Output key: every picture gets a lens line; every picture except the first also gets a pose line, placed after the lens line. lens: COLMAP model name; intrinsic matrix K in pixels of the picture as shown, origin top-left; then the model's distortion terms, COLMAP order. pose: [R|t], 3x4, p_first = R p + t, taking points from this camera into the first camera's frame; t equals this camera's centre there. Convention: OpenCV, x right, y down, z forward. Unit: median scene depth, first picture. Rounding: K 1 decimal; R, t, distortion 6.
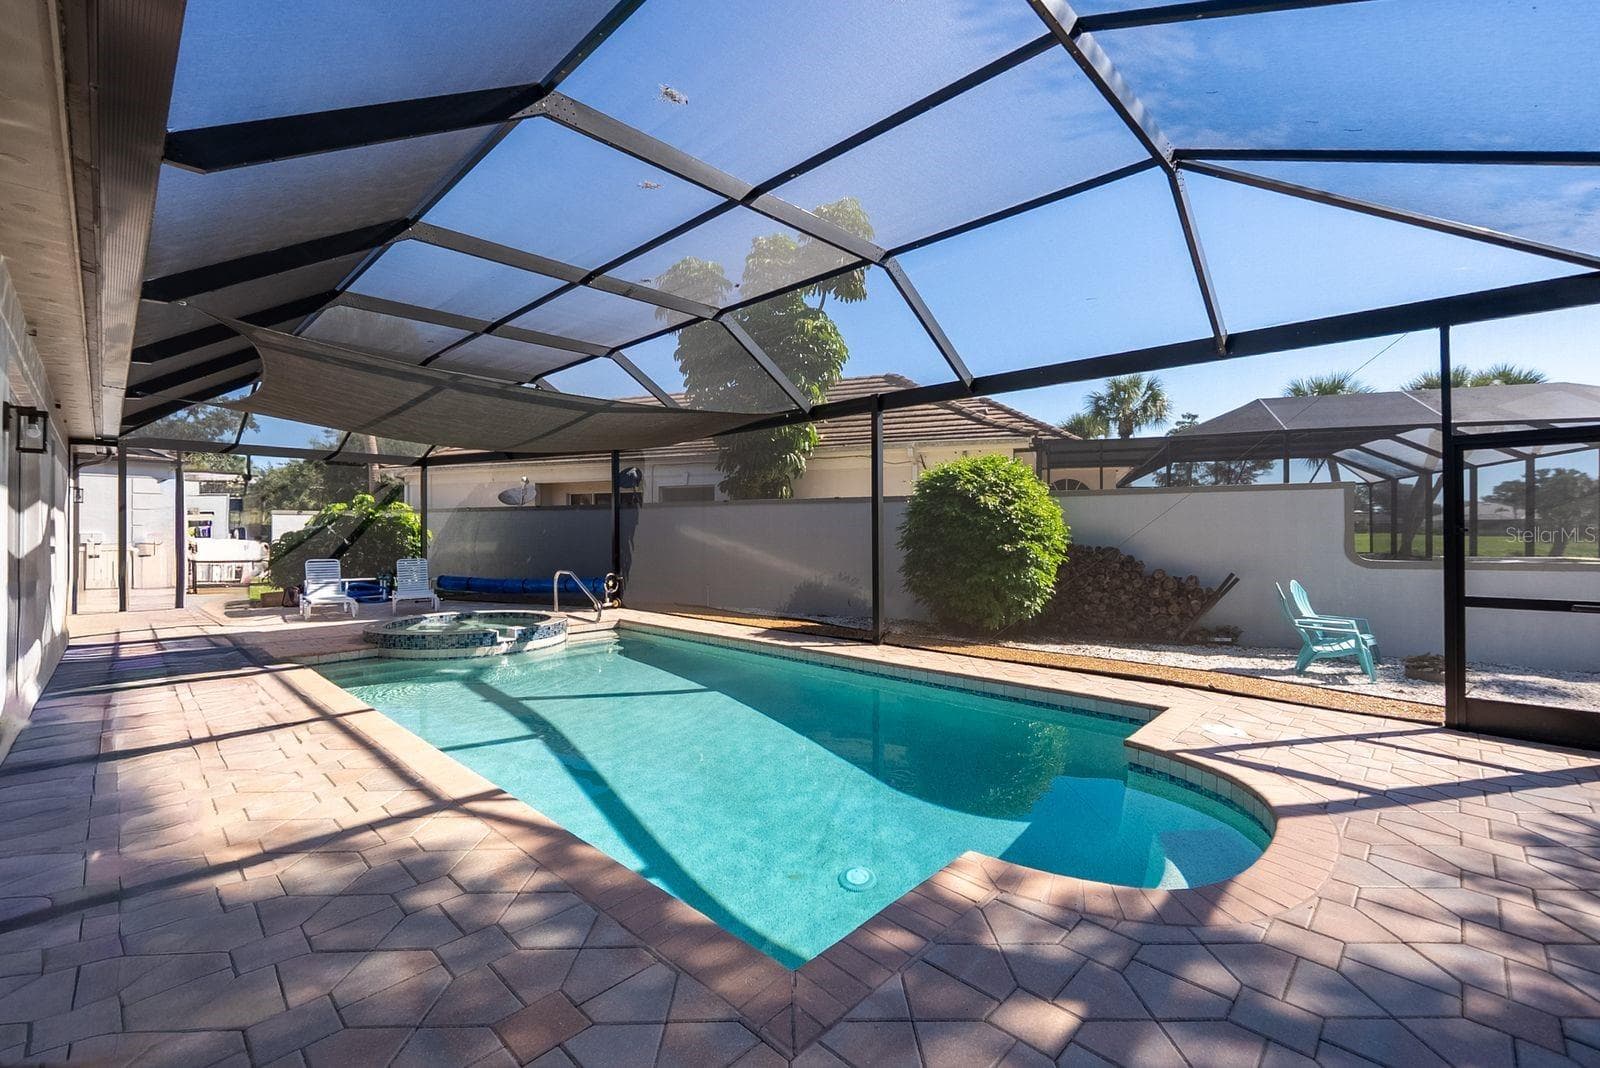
lens RADIAL K [[678.9, 0, 801.1], [0, 678.9, 530.1], [0, 0, 1]] dist [-0.000149, -0.000023]
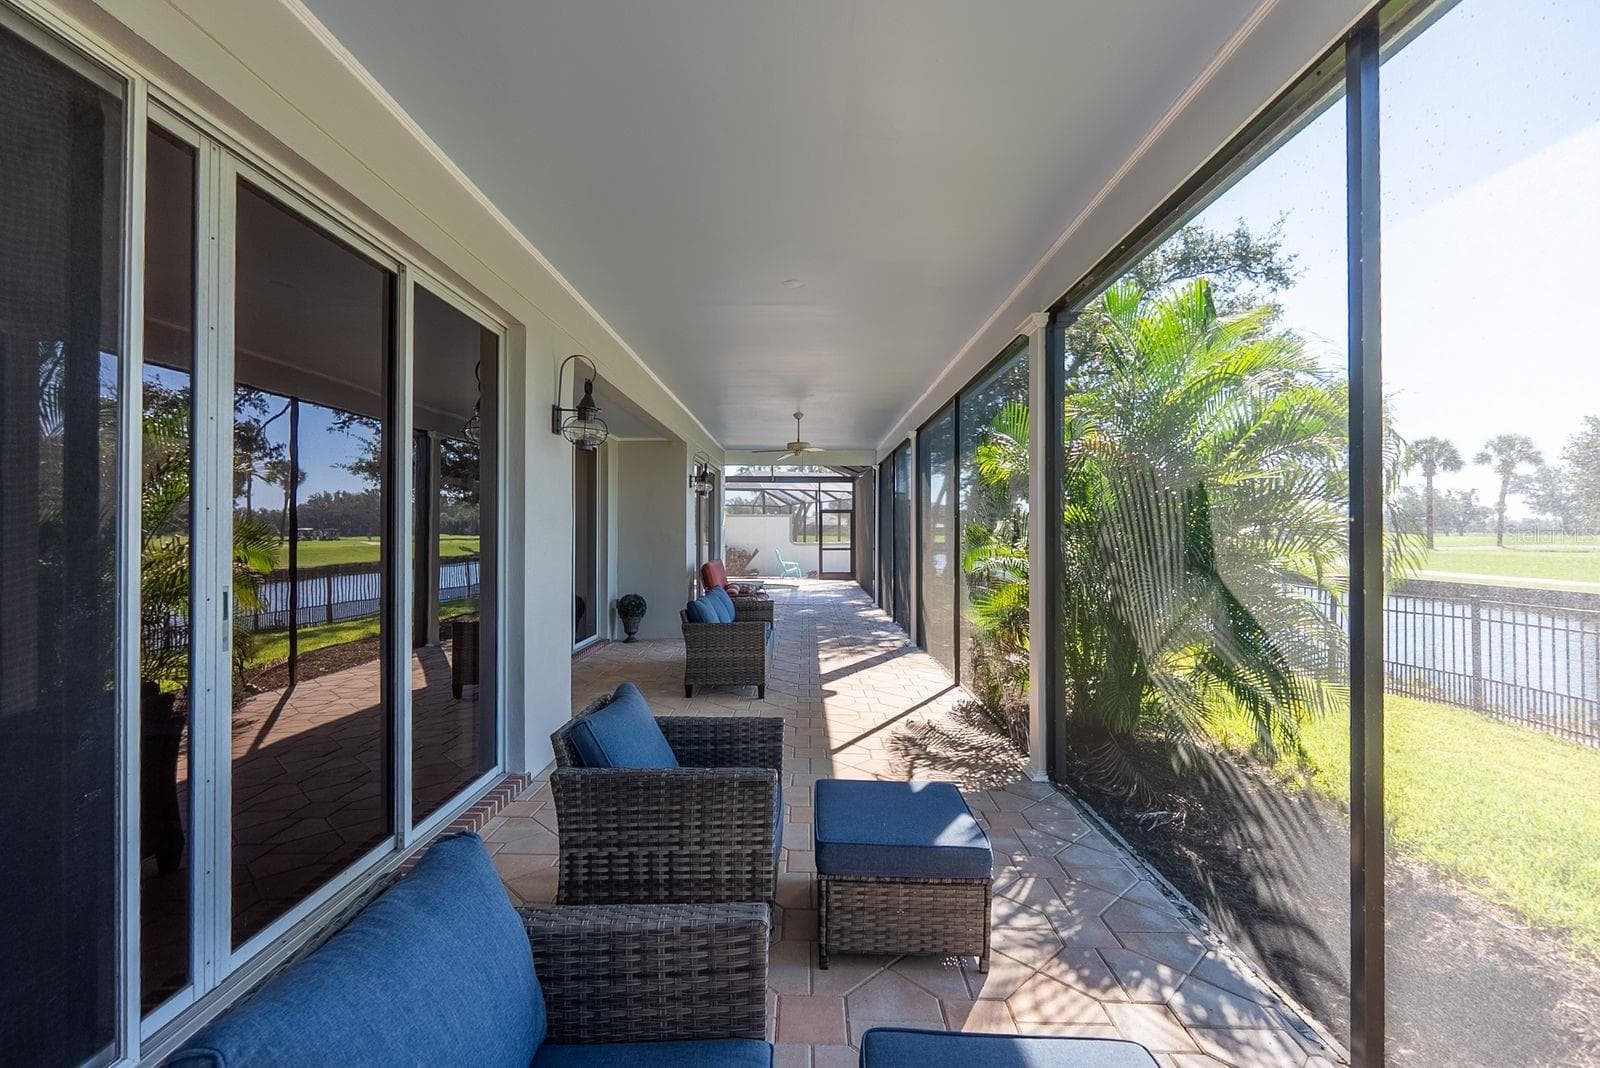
lens RADIAL K [[678.9, 0, 801.1], [0, 678.9, 528.8], [0, 0, 1]] dist [-0.000149, -0.000023]
pose [[0.715352, 0.001952, 0.698761, -1.214606], [0.002543, 0.999982, -0.005397, 0.000261], [-0.698759, 0.005638, 0.715335, -1.131503]]
